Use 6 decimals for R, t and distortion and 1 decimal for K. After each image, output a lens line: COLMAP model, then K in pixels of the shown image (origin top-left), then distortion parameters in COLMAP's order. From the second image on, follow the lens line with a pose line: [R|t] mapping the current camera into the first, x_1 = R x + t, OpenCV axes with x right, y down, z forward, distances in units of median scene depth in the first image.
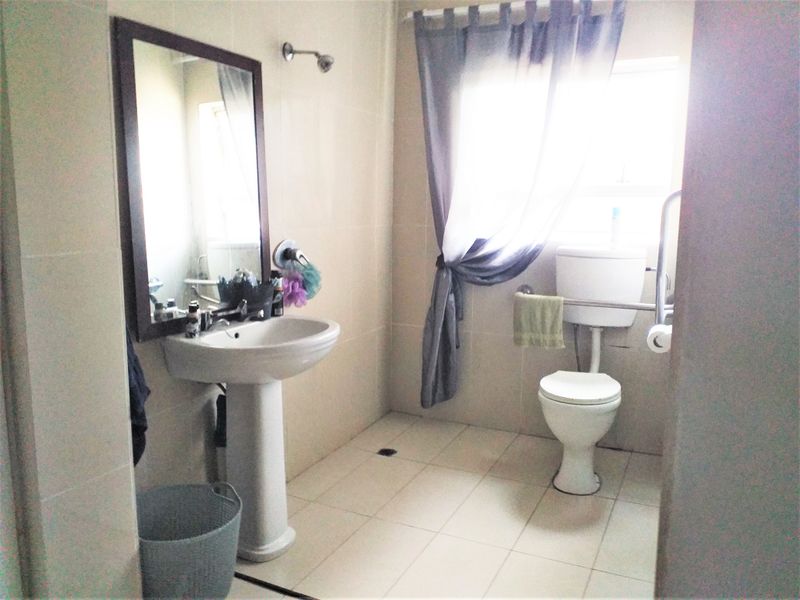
lens RADIAL K [[629.4, 0, 401.9], [0, 629.4, 303.3], [0, 0, 1]] dist [0.131686, -0.298065]
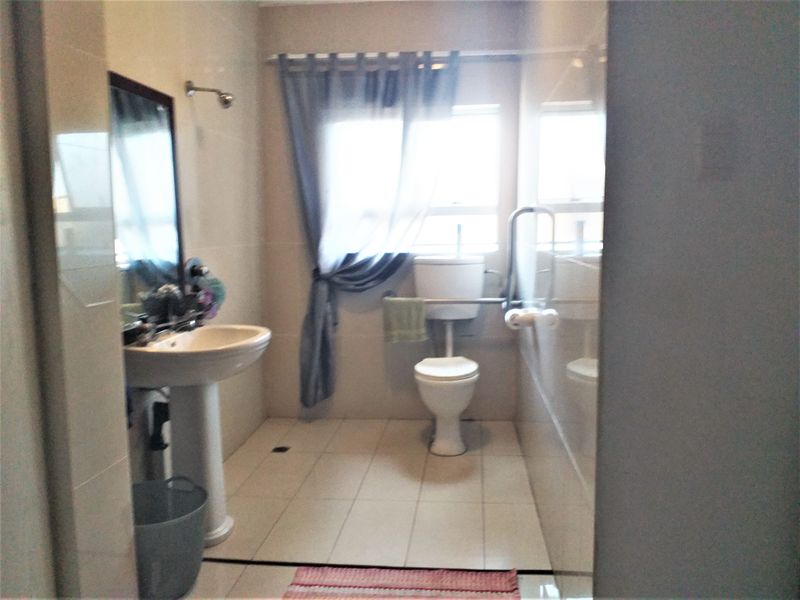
lens RADIAL K [[647.1, 0, 400.3], [0, 647.1, 298.4], [0, 0, 1]] dist [0.183012, -0.345152]
pose [[0.943260, -0.058548, 0.326853, -0.195301], [0.072238, 0.996939, -0.029894, 0.025726], [-0.324103, 0.051809, 0.944602, -0.157061]]
